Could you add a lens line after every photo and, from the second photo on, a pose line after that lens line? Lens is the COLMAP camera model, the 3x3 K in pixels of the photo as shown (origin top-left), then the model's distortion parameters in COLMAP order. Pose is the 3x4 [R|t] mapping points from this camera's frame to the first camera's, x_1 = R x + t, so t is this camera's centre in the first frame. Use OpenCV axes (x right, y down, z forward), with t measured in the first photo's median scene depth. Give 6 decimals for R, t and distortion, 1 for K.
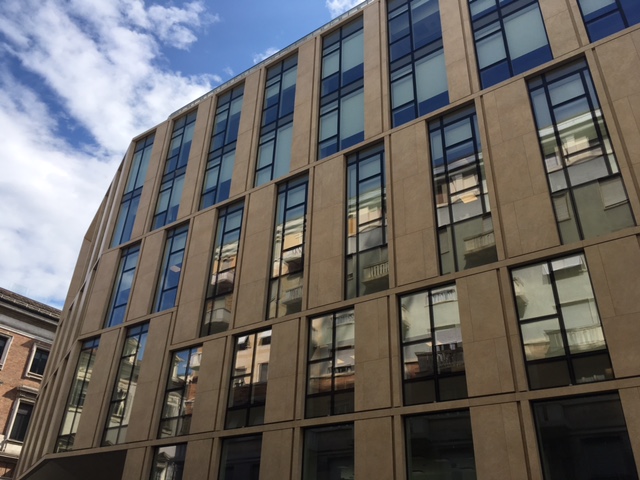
lens RADIAL K [[563.9, 0, 309.9], [0, 563.9, 237.7], [0, 0, 1]] dist [0.080347, -0.117421]
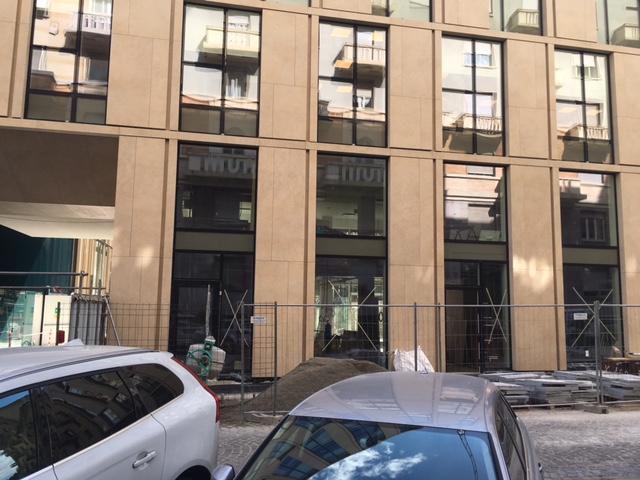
lens RADIAL K [[554.0, 0, 391.0], [0, 554.0, 237.3], [0, 0, 1]] dist [0.049105, -0.001651]
pose [[0.662655, 0.055662, 0.746854, -0.415988], [-0.372466, 0.889653, 0.264171, 0.142583], [-0.649736, -0.453232, 0.610265, 0.277260]]
